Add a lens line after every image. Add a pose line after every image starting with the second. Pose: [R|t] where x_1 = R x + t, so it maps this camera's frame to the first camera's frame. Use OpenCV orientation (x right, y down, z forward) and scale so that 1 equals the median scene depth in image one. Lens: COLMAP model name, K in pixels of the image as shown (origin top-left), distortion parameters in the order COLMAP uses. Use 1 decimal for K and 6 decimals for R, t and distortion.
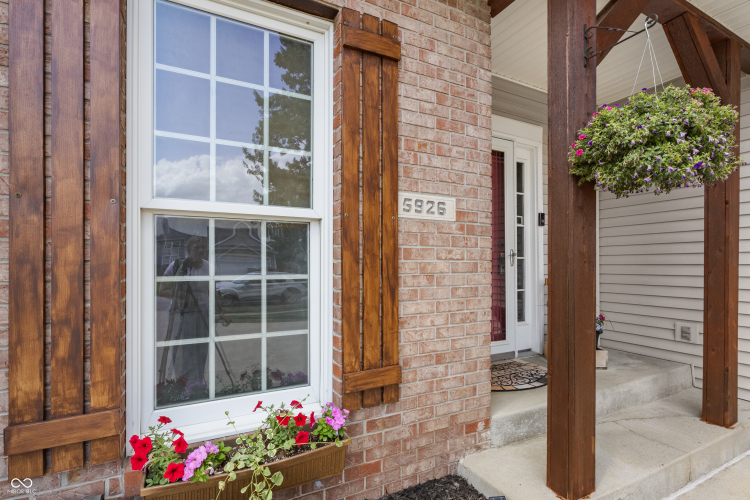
lens RADIAL K [[363.2, 0, 374.9], [0, 363.2, 262.9], [0, 0, 1]] dist [-0.001257, -0.000016]
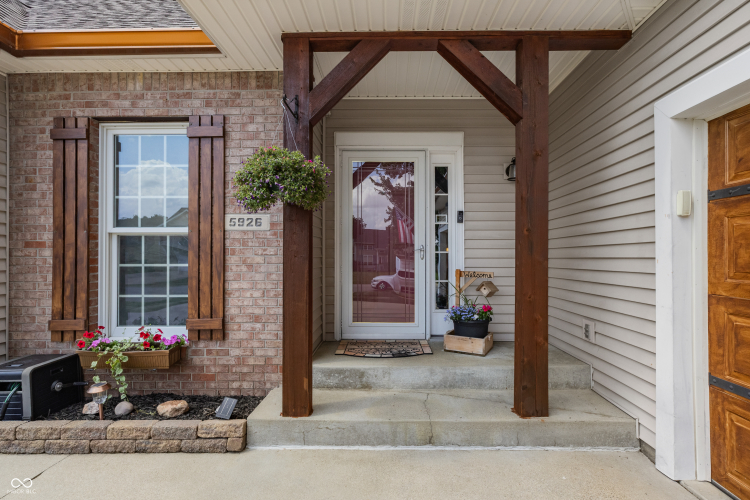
lens RADIAL K [[350.7, 0, 377.3], [0, 350.7, 254.7], [0, 0, 1]] dist [-0.000240, -0.000114]
pose [[0.882594, -0.006393, -0.470092, 1.384572], [0.003846, 0.999972, -0.006378, 0.000587], [0.470120, 0.003821, 0.882594, -0.087239]]
